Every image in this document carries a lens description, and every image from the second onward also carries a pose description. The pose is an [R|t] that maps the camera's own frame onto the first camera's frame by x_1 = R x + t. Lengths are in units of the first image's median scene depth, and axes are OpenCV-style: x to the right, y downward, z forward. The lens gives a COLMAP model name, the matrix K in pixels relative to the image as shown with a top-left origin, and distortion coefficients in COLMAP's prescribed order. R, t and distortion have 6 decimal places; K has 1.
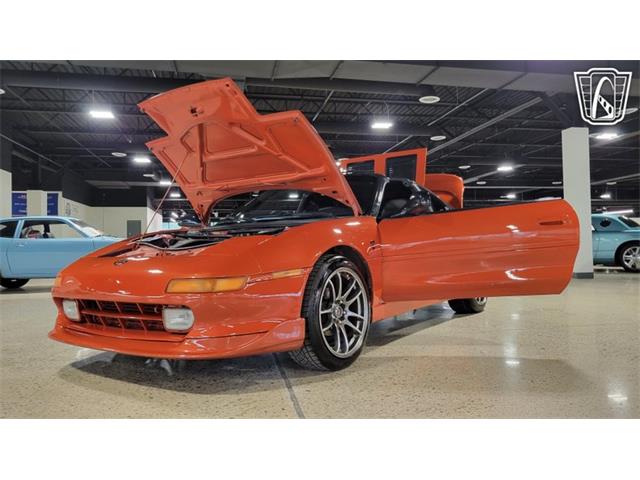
lens RADIAL K [[458.0, 0, 321.4], [0, 458.0, 230.9], [0, 0, 1]] dist [0.040124, -0.002120]
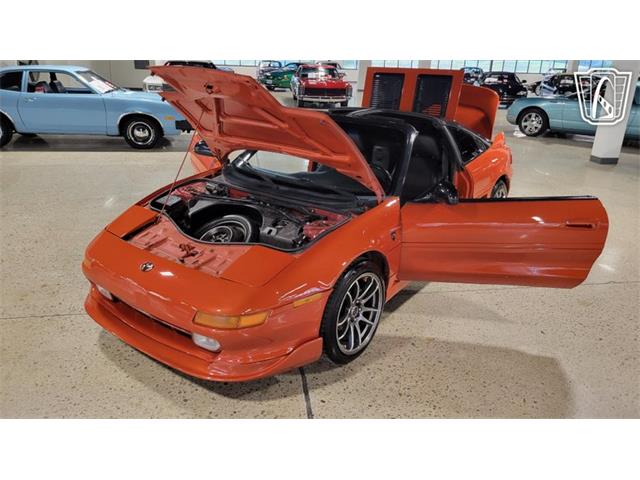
lens RADIAL K [[458.0, 0, 321.4], [0, 458.0, 230.9], [0, 0, 1]] dist [0.040124, -0.002120]
pose [[0.998218, 0.057001, -0.017641, -0.029140], [-0.047294, 0.936091, 0.348564, -0.351828], [0.036382, -0.347109, 0.937119, 0.070216]]
